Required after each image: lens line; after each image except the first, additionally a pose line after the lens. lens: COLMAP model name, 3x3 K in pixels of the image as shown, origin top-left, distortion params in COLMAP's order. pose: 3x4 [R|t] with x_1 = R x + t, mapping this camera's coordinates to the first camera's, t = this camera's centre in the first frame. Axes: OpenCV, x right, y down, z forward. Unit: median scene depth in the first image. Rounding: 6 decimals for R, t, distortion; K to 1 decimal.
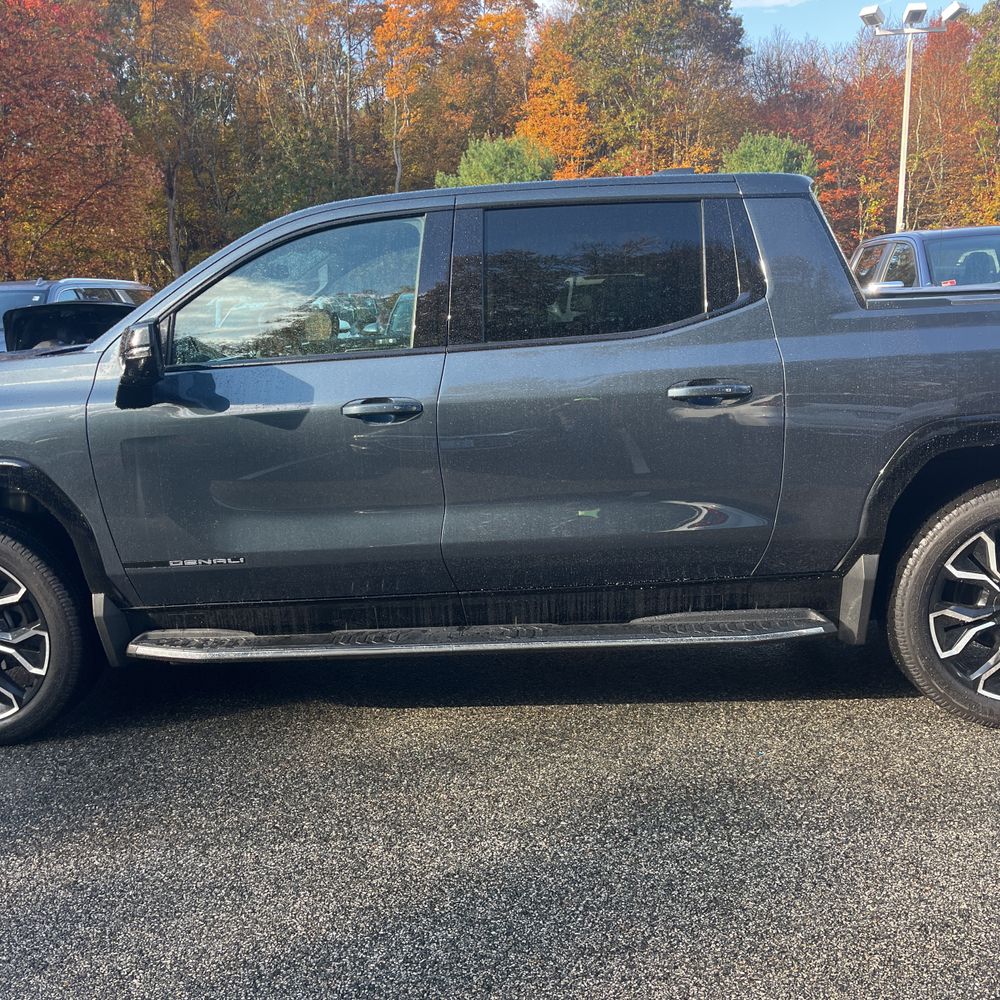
lens RADIAL K [[1053.4, 0, 480.6], [0, 1053.4, 506.2], [0, 0, 1]] dist [0.027510, -0.000884]
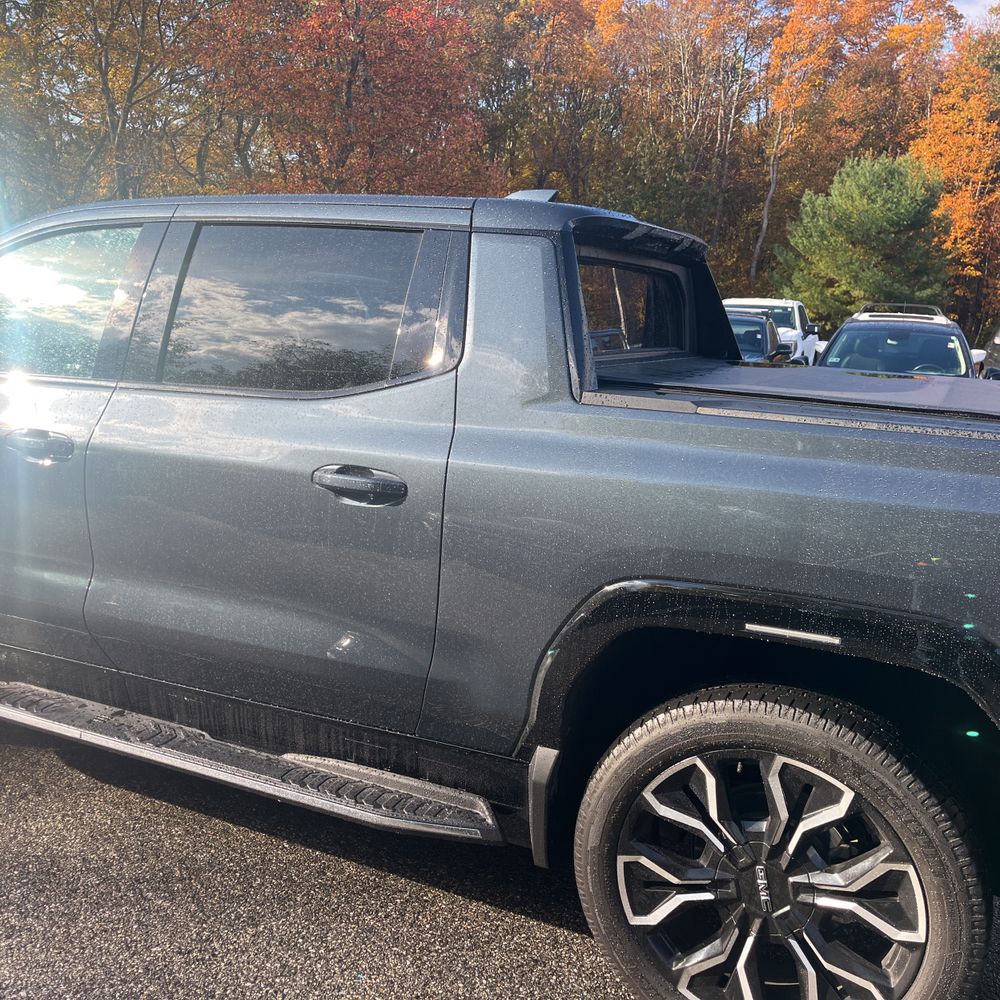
lens RADIAL K [[1020.7, 0, 496.2], [0, 1020.7, 502.2], [0, 0, 1]] dist [0.059095, -0.089537]
pose [[0.918209, 0.161307, -0.361764, 0.505582], [-0.163346, 0.986248, 0.025161, -0.115102], [0.360847, 0.035990, 0.931930, 0.316875]]
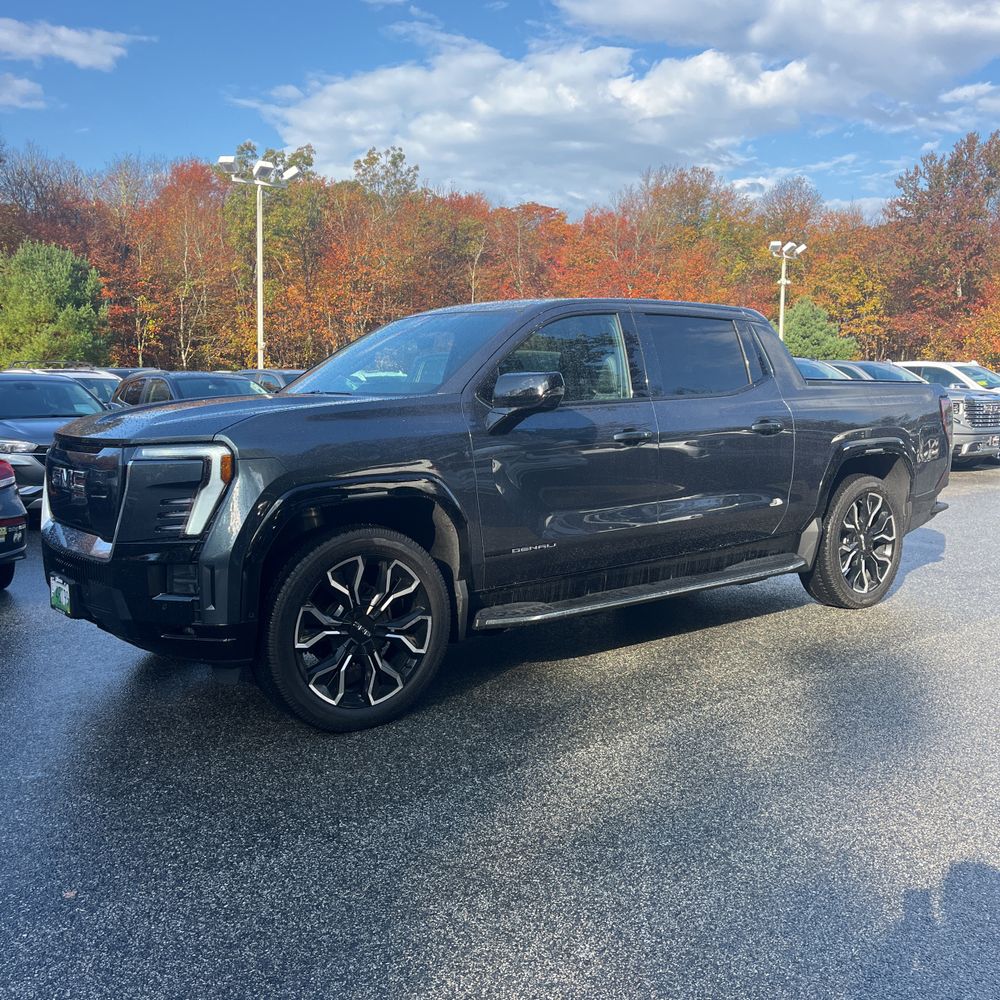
lens RADIAL K [[1020.7, 0, 496.2], [0, 1020.7, 502.2], [0, 0, 1]] dist [0.059095, -0.089537]
pose [[0.743352, -0.033388, 0.668067, -1.129485], [0.102801, 0.992590, -0.064779, 0.069718], [-0.660954, 0.116831, 0.741276, 0.040205]]
